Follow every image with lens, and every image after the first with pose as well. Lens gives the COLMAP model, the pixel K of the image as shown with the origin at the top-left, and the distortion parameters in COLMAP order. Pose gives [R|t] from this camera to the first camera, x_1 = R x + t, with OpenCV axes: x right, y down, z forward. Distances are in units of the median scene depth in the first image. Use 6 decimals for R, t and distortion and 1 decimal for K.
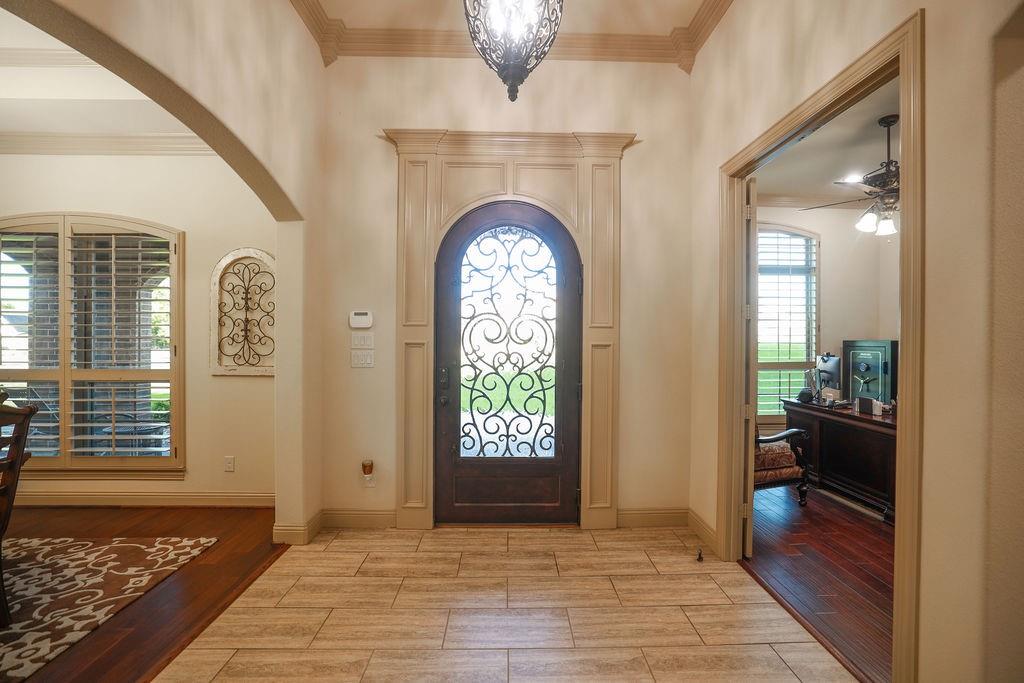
lens RADIAL K [[440.8, 0, 511.8], [0, 440.8, 338.7], [0, 0, 1]] dist [-0.017112, -0.000244]
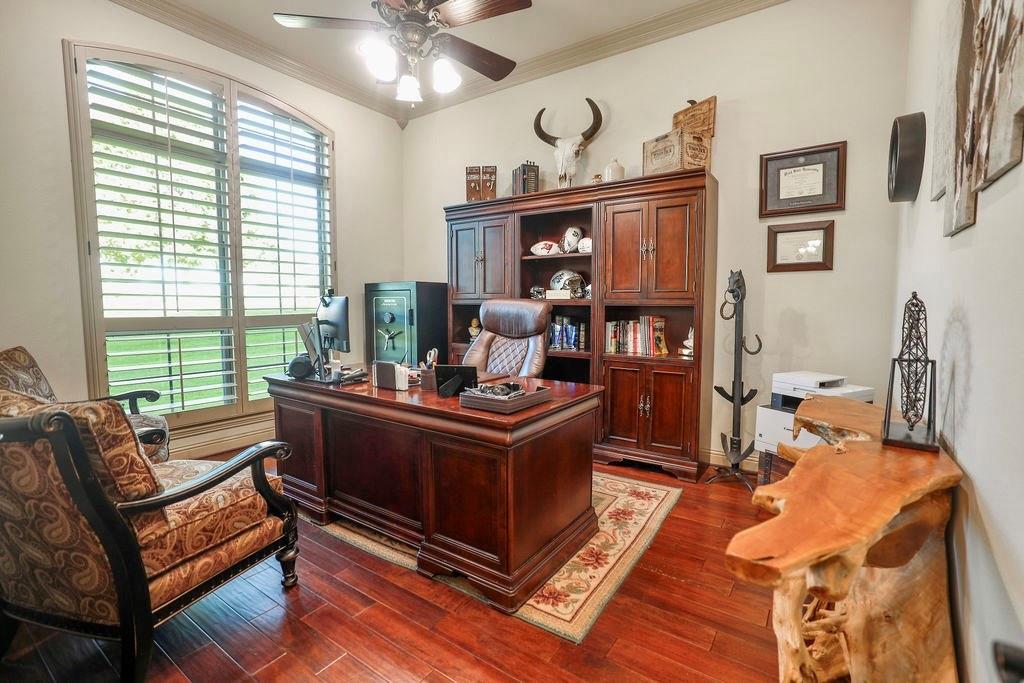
lens RADIAL K [[460.3, 0, 514.6], [0, 460.3, 337.0], [0, 0, 1]] dist [-0.001722, 0.000049]
pose [[0.595203, -0.061044, 0.801253, 0.357224], [-0.001344, 0.997033, 0.076958, 0.044582], [-0.803574, -0.046882, 0.593356, 0.419309]]
